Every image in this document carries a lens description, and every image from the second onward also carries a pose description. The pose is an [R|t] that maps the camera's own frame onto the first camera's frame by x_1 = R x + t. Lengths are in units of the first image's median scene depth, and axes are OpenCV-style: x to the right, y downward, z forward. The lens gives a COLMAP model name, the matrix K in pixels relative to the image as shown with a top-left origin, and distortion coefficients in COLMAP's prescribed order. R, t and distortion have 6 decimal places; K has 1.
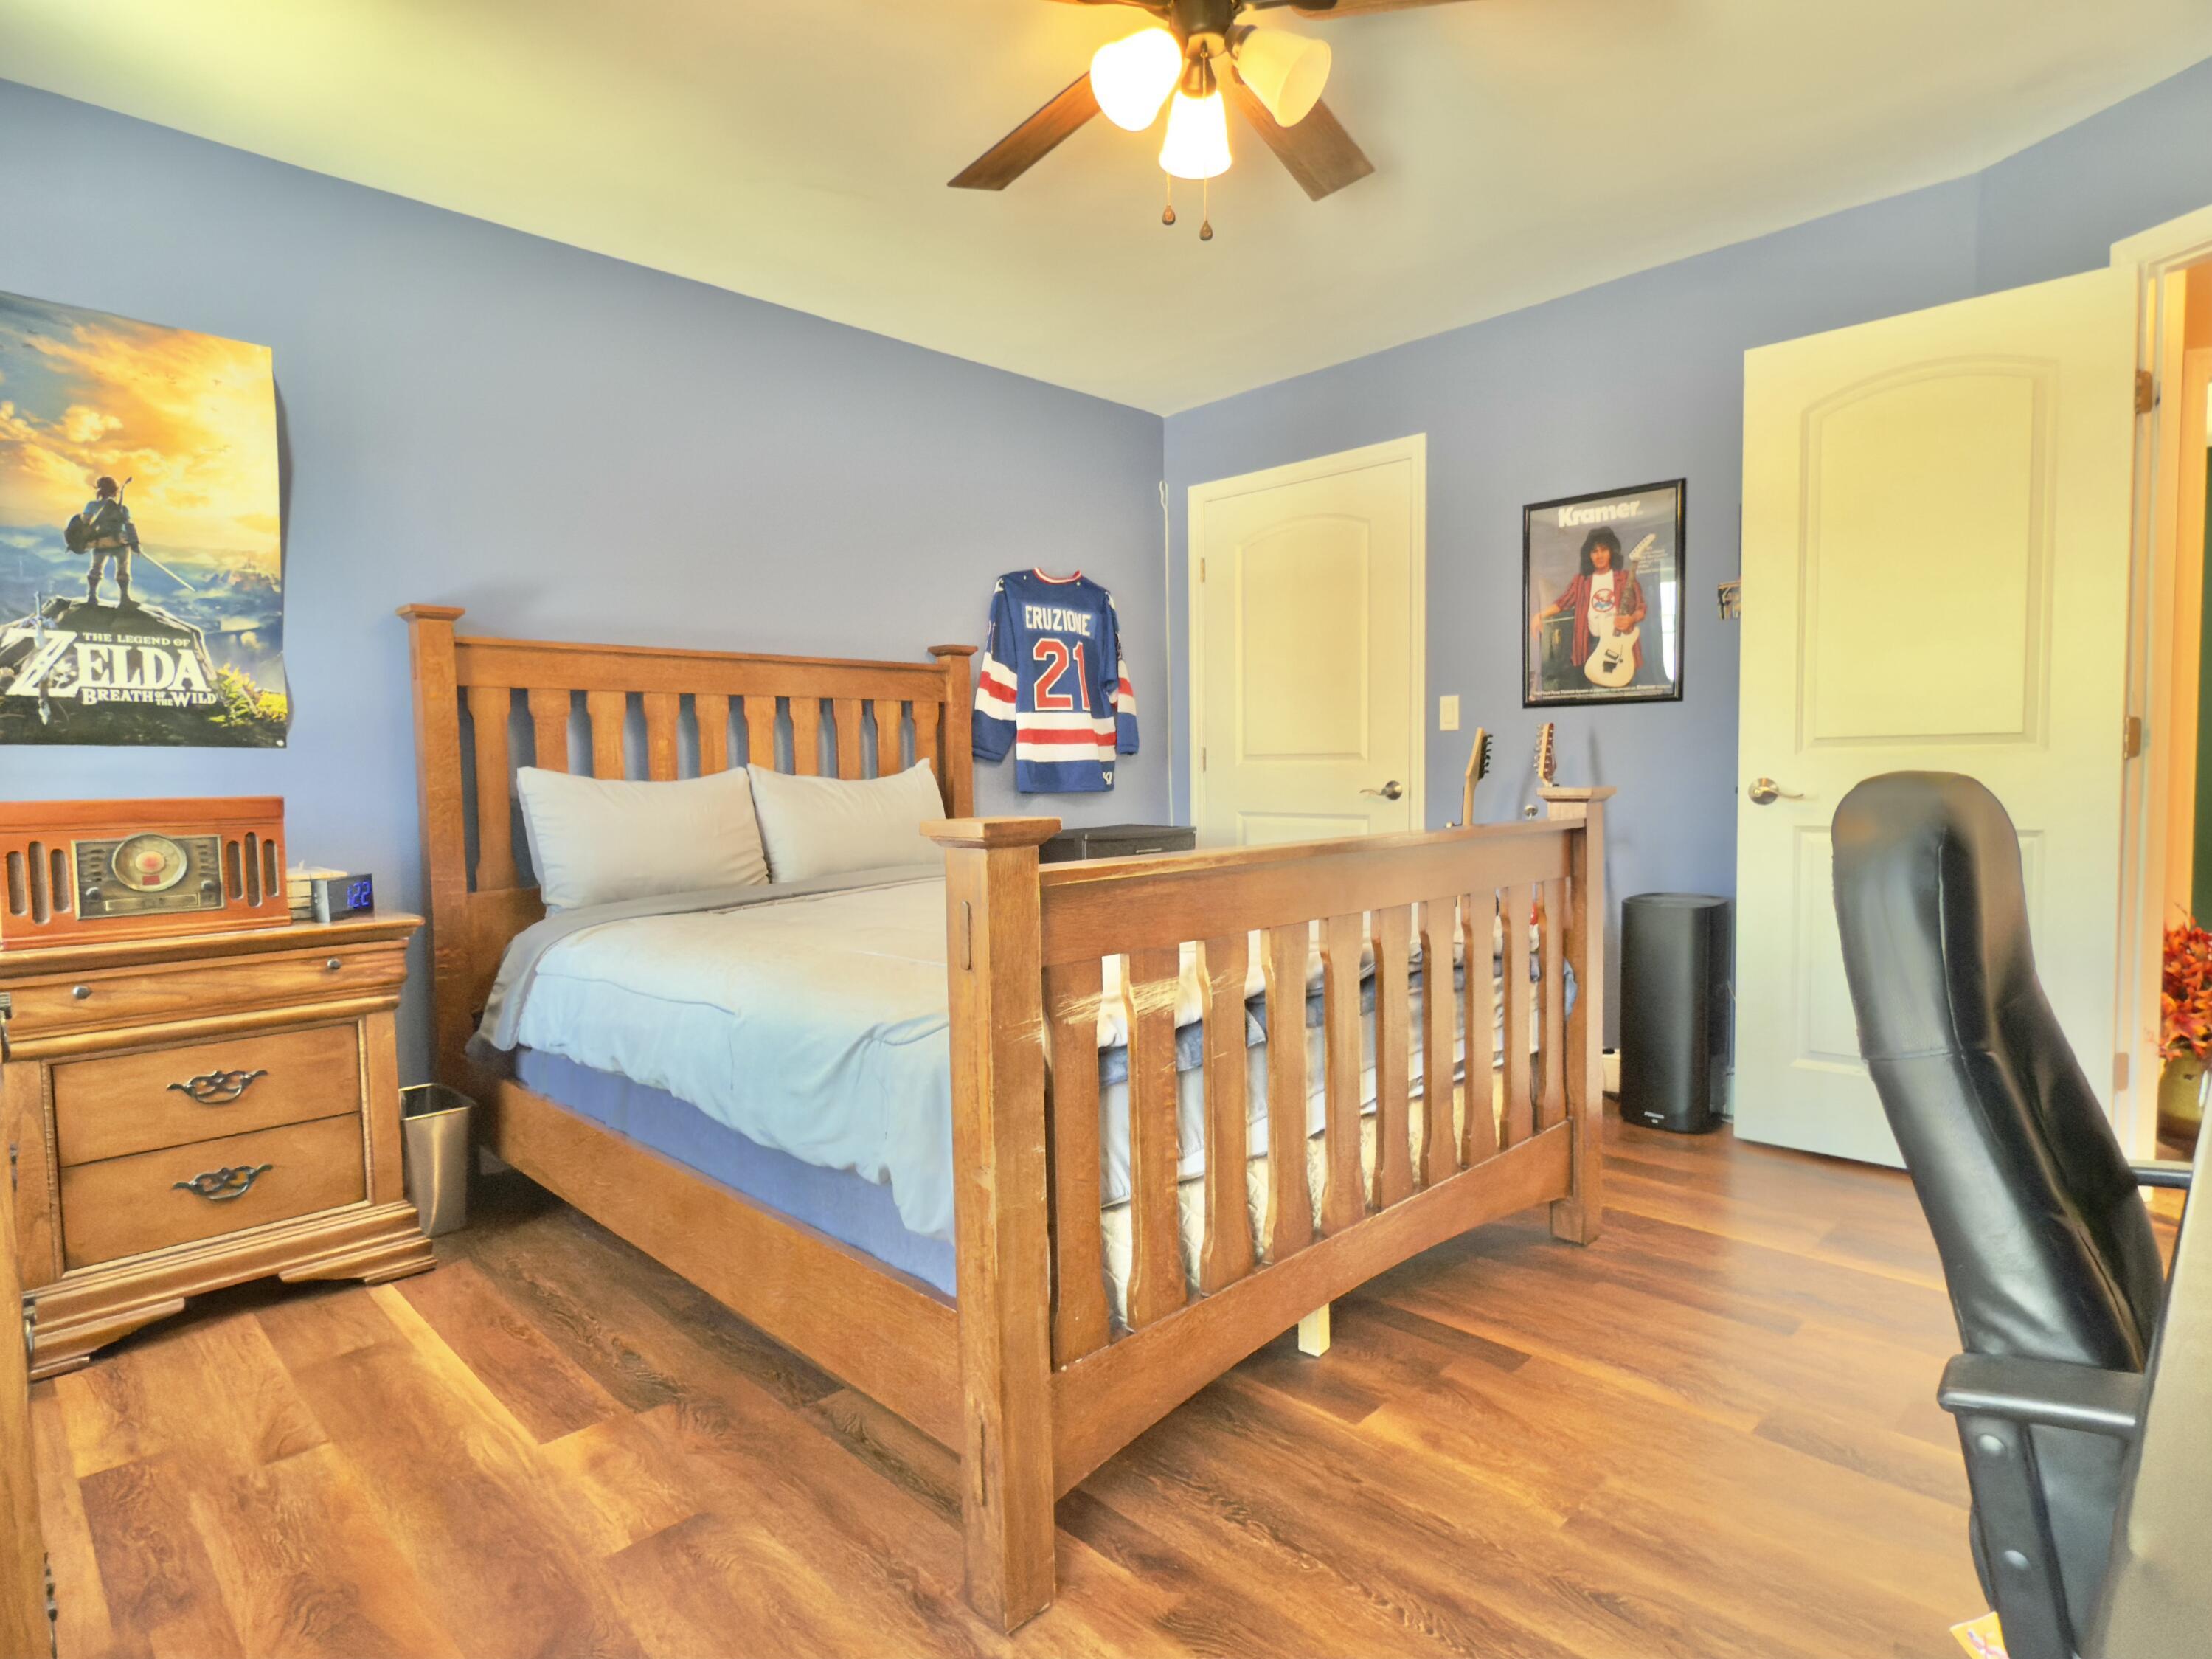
lens RADIAL K [[1189.2, 0, 1106.0], [0, 1189.2, 829.5], [0, 0, 1]] dist [-0.004471, -0.000458]
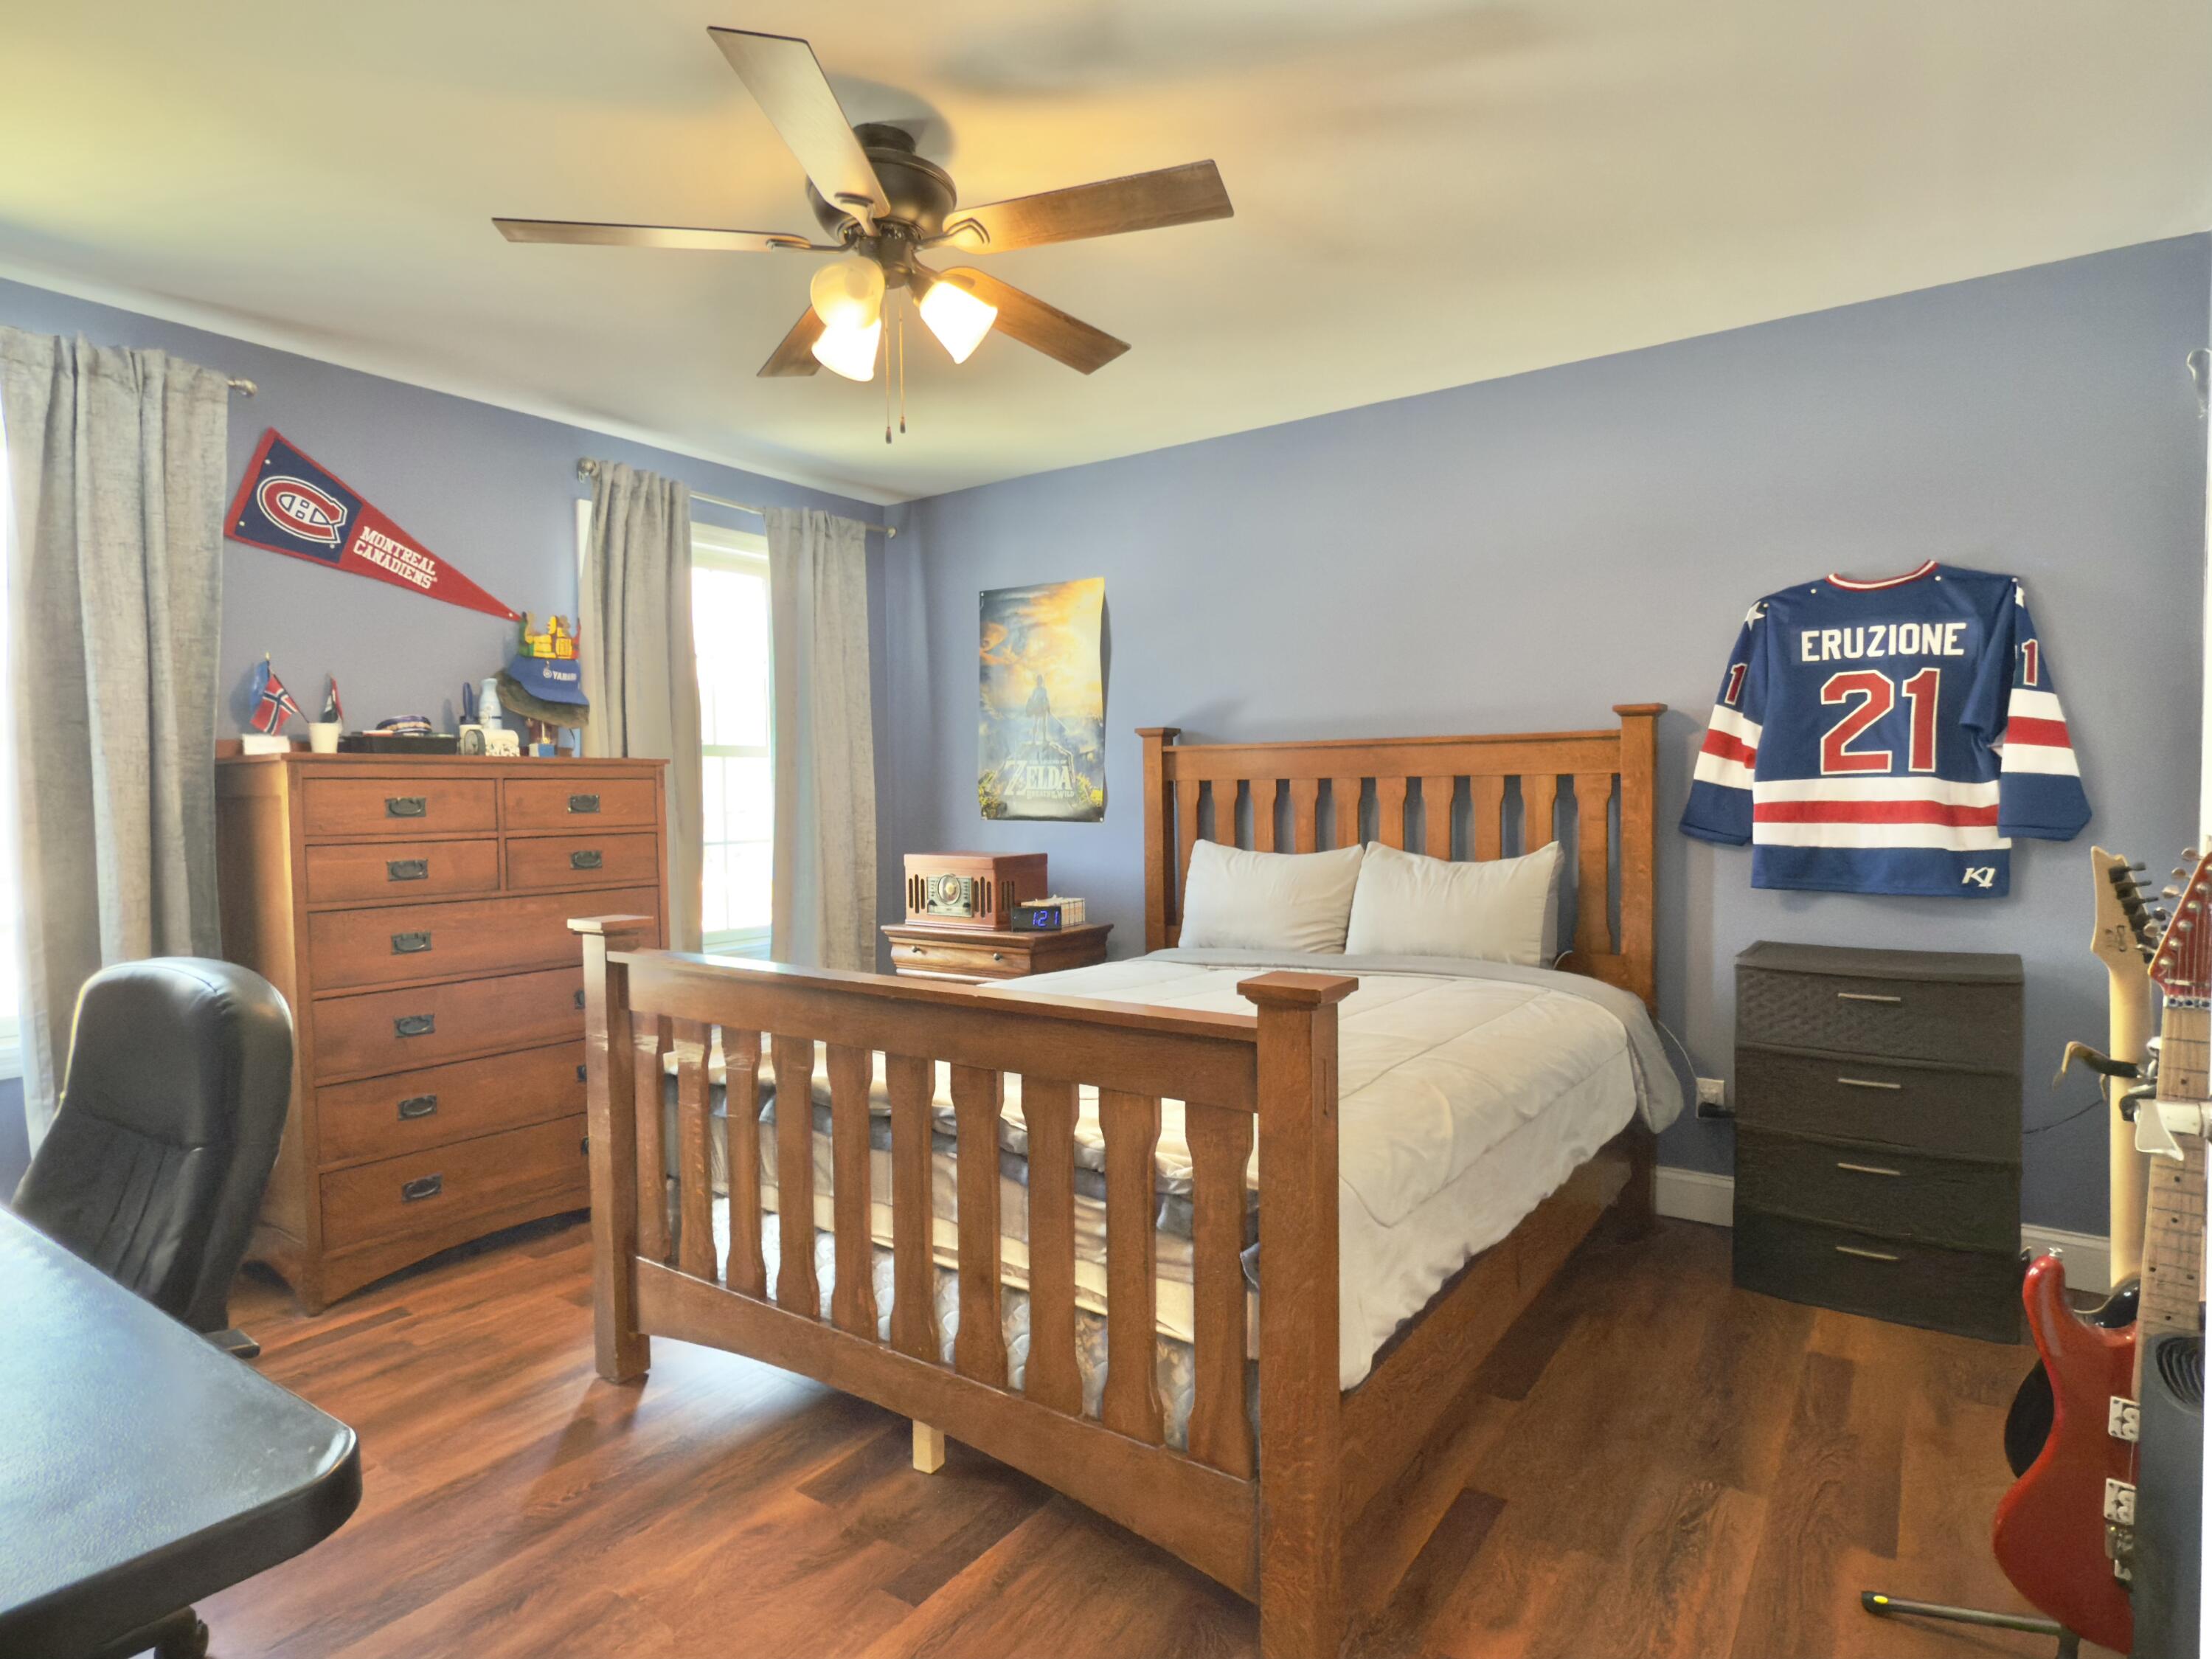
lens RADIAL K [[1189.2, 0, 1106.0], [0, 1189.2, 829.5], [0, 0, 1]] dist [-0.004471, -0.000458]
pose [[0.166907, 0.047874, -0.984810, 0.684824], [-0.040265, 0.998318, 0.041707, -0.095962], [0.985150, 0.032692, 0.168554, 0.548912]]
